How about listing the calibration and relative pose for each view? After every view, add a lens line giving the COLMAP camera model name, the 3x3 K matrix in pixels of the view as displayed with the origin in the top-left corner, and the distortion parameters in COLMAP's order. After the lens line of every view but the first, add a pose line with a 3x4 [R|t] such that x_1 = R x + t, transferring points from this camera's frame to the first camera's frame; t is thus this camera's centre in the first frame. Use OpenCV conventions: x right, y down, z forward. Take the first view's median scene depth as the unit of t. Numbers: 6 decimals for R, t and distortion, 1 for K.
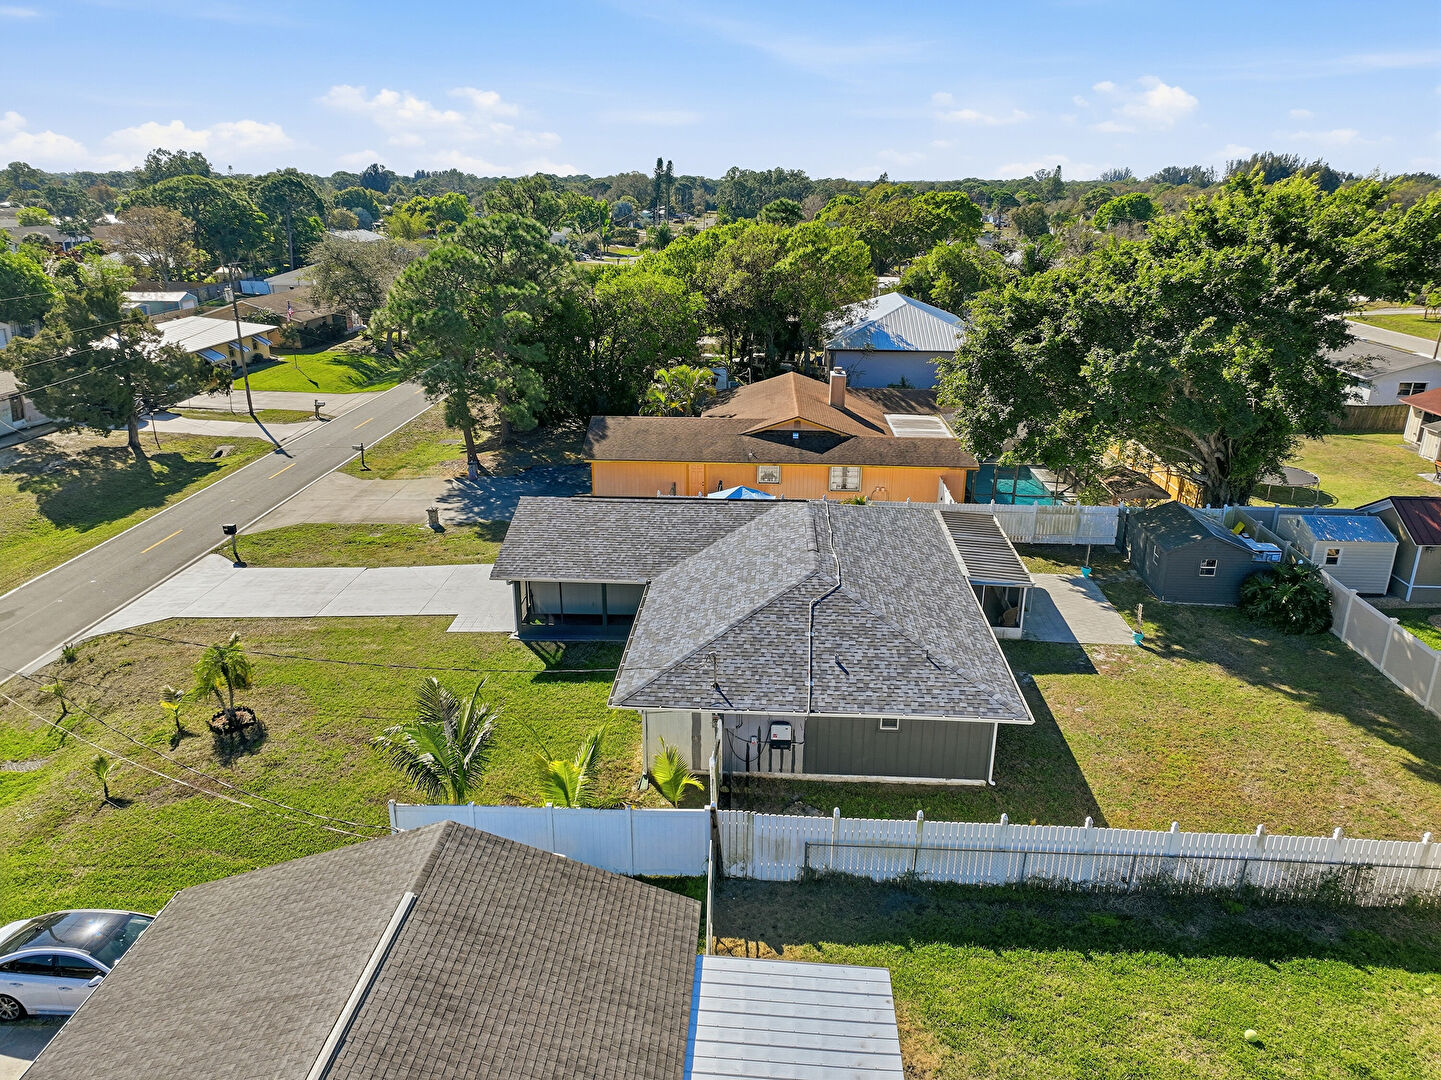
lens RADIAL K [[1014.0, 0, 720.5], [0, 1014.0, 540.0], [0, 0, 1]] dist [0.004066, 0.007054]
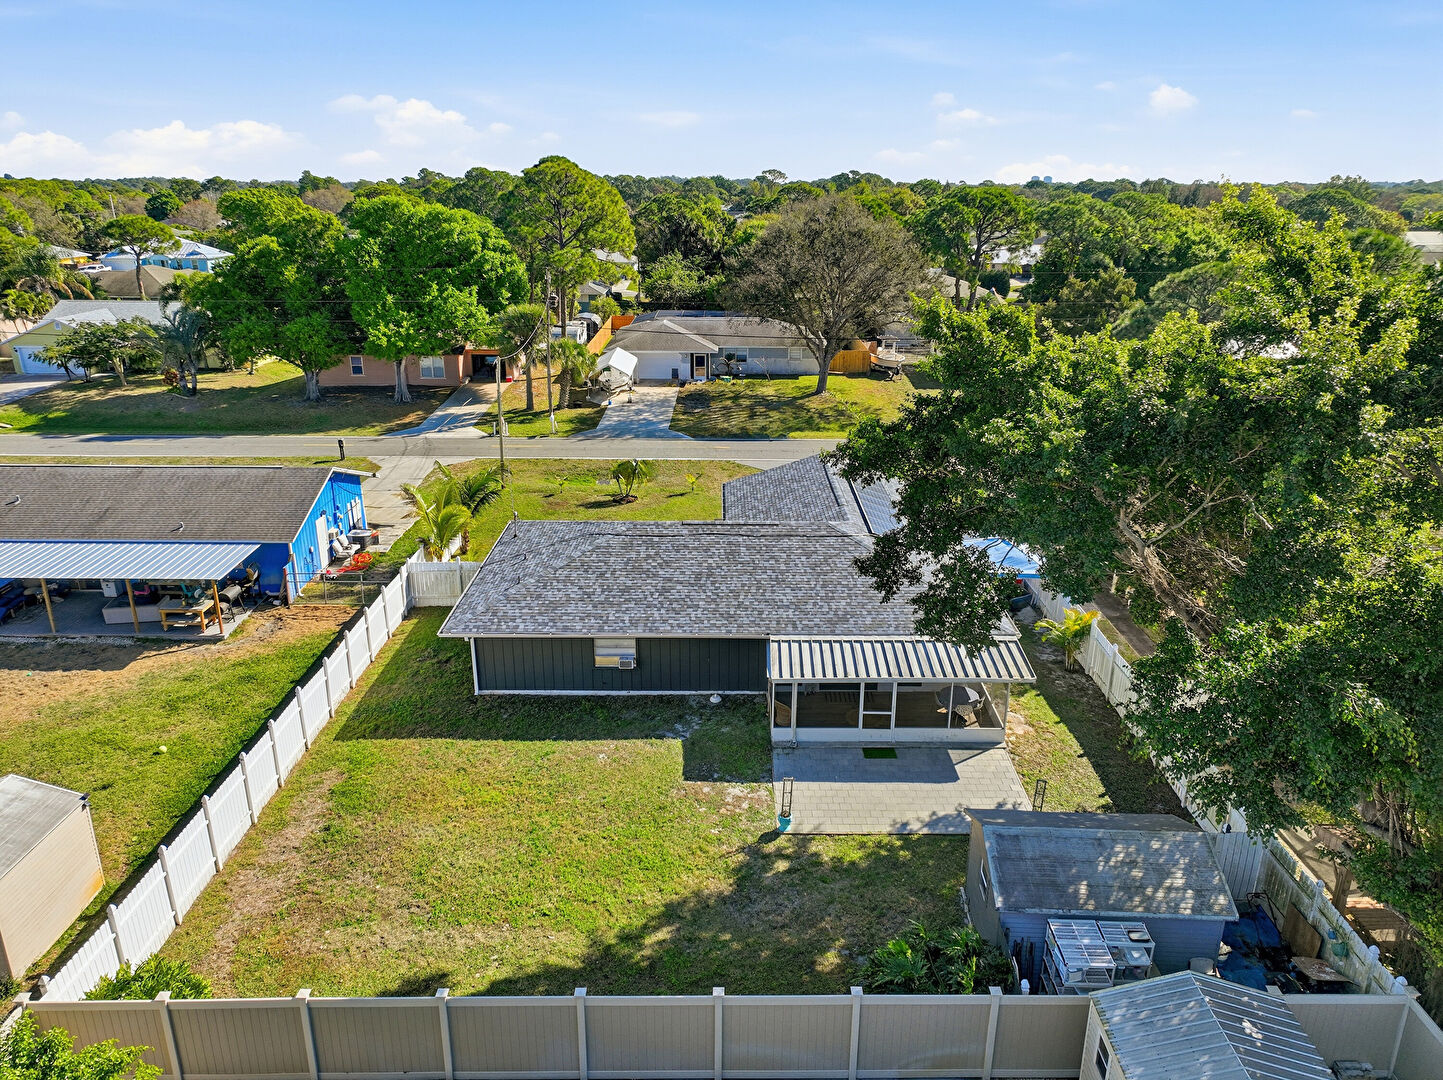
lens RADIAL K [[1013.3, 0, 721.5], [0, 1013.3, 540.0], [0, 0, 1]] dist [0.004042, 0.006881]
pose [[0.050192, 0.324933, -0.944404, 1.070478], [-0.336839, 0.895701, 0.290275, -0.287108], [0.940223, 0.303543, 0.154407, 0.828787]]
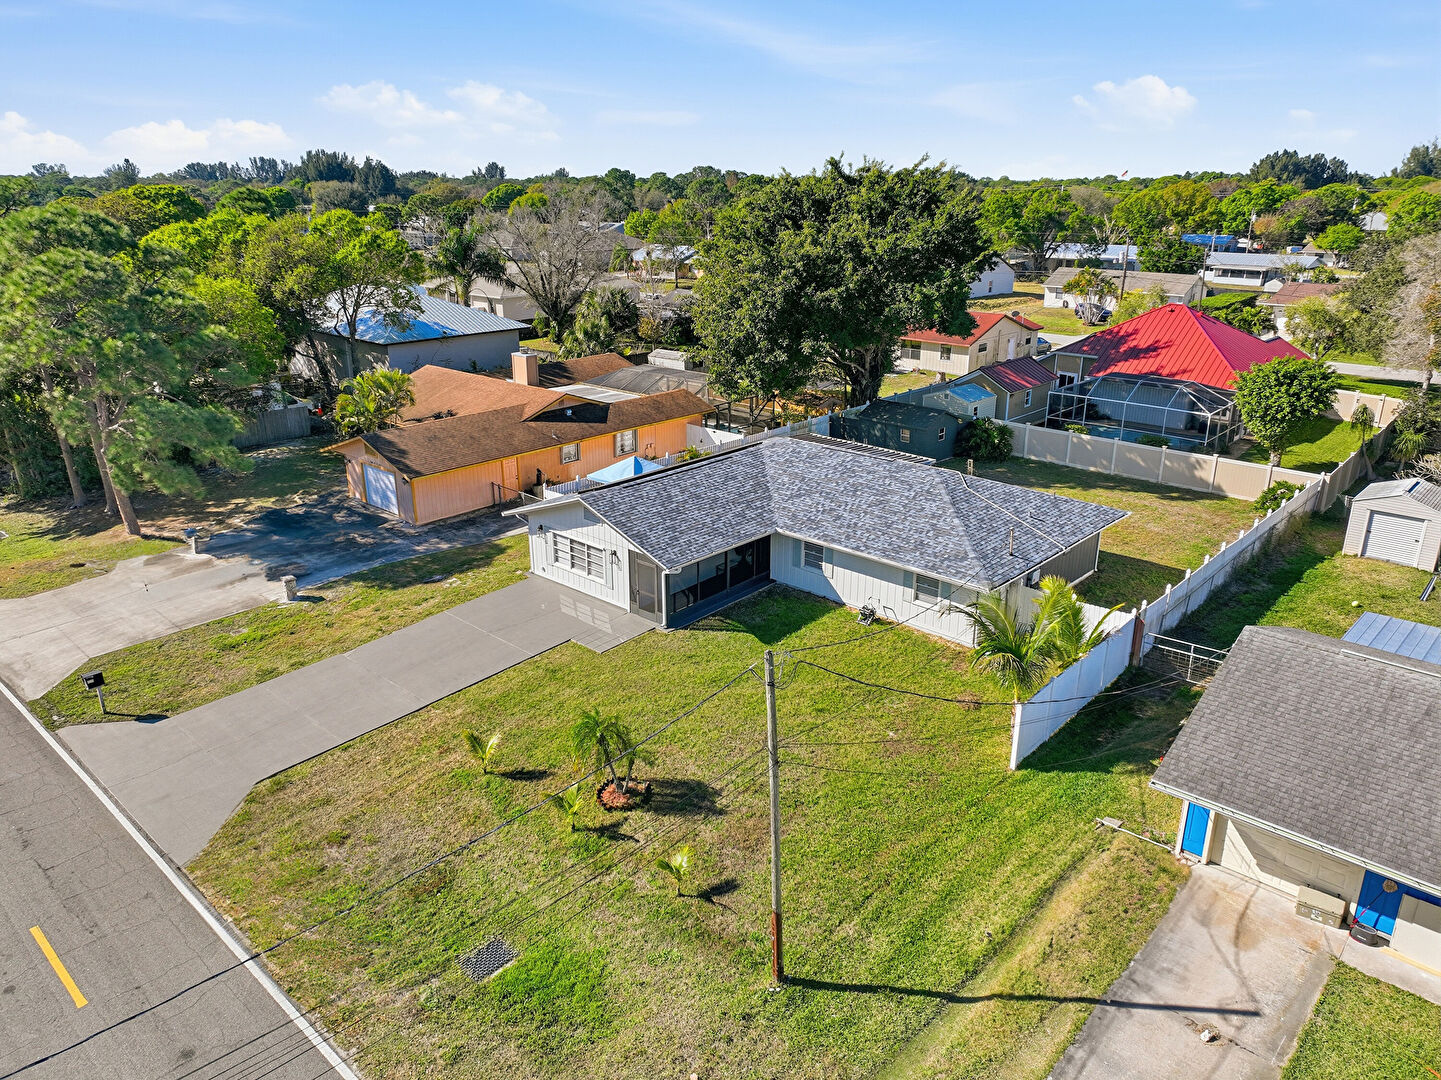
lens RADIAL K [[1011.9, 0, 720.5], [0, 1011.9, 540.0], [0, 0, 1]] dist [0.004042, 0.006881]
pose [[0.636010, -0.263964, 0.725131, -0.892267], [0.261997, 0.957724, 0.118836, -0.091236], [-0.725843, 0.114401, 0.678280, 0.323108]]
